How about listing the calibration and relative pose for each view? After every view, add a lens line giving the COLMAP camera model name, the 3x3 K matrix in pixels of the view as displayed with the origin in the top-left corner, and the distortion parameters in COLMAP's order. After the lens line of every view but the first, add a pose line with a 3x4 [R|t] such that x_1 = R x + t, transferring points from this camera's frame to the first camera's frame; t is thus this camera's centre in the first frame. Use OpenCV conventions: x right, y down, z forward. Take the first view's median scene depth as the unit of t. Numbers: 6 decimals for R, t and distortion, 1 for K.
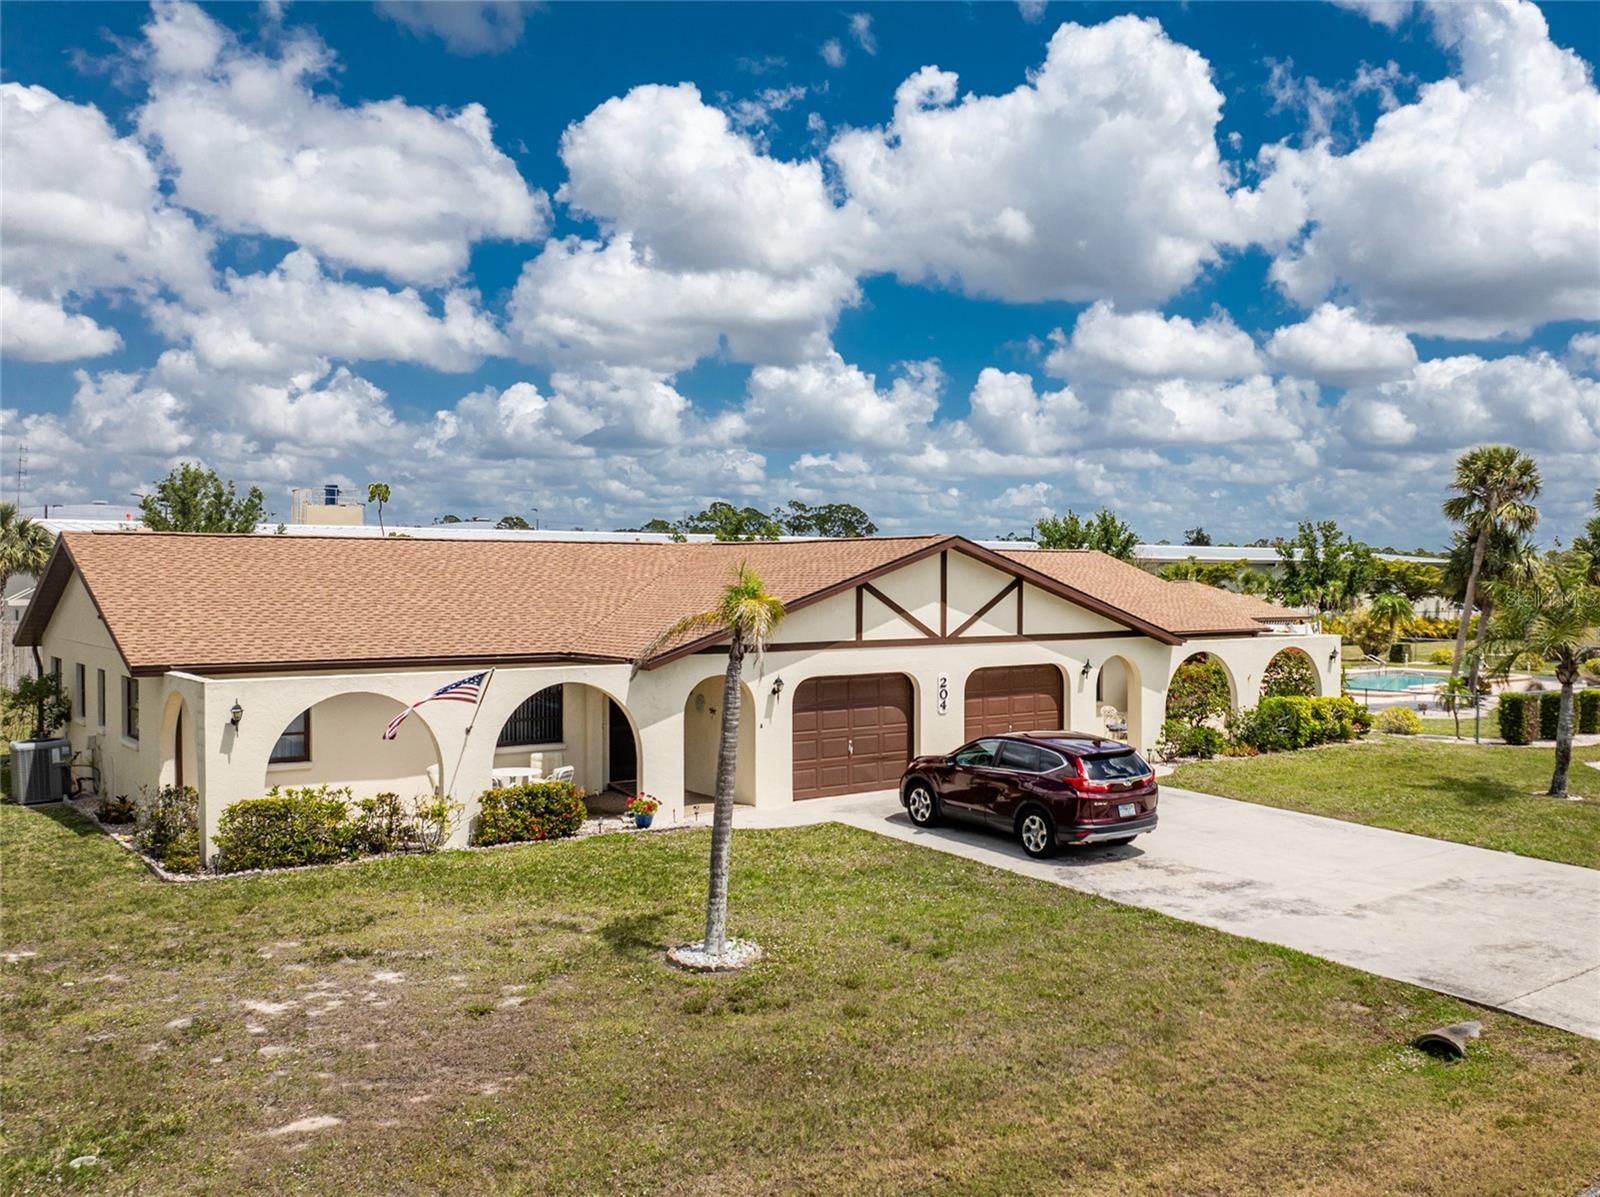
lens RADIAL K [[1445.6, 0, 985.9], [0, 1445.6, 596.2], [0, 0, 1]] dist [-0.037352, 0.002177]
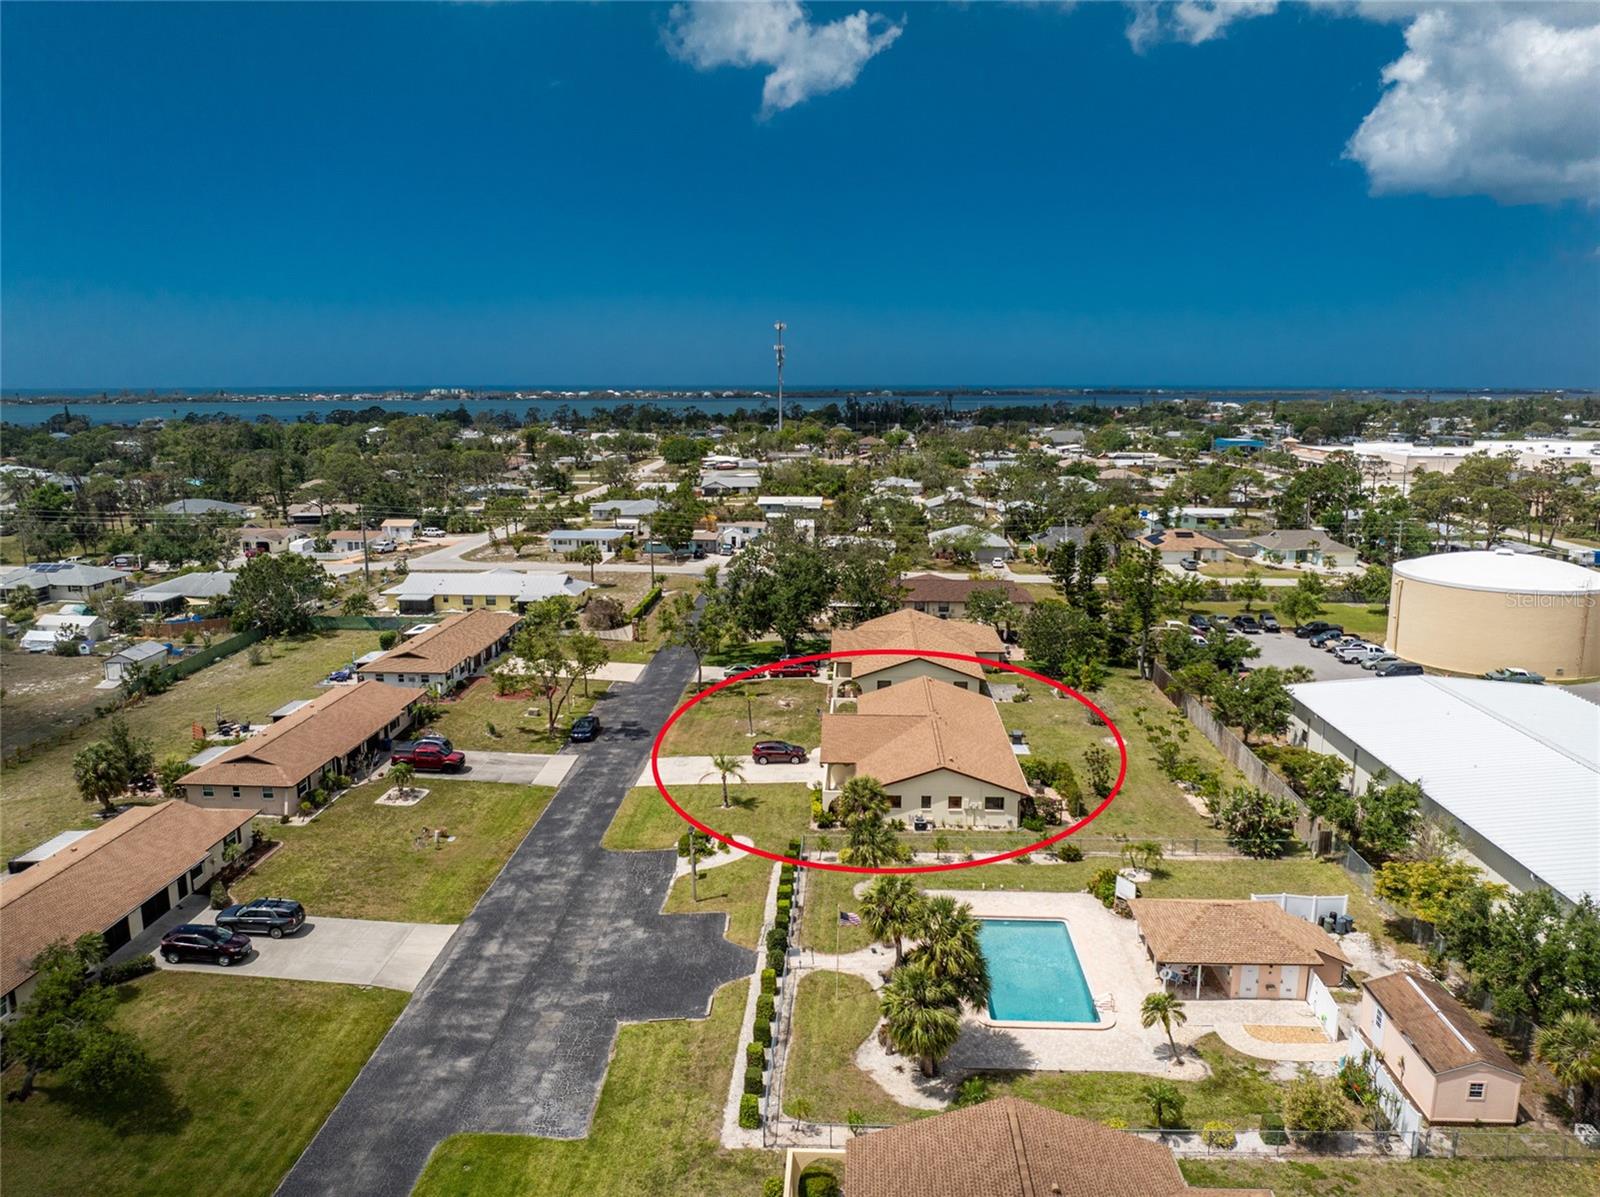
lens RADIAL K [[1141.1, 0, 804.3], [0, 1141.1, 579.8], [0, 0, 1]] dist [-0.044410, 0.014052]
pose [[-0.691612, 0.122952, -0.711727, 2.845725], [-0.009175, 0.983829, 0.178874, -1.239298], [0.722211, 0.130241, -0.679300, 3.776731]]
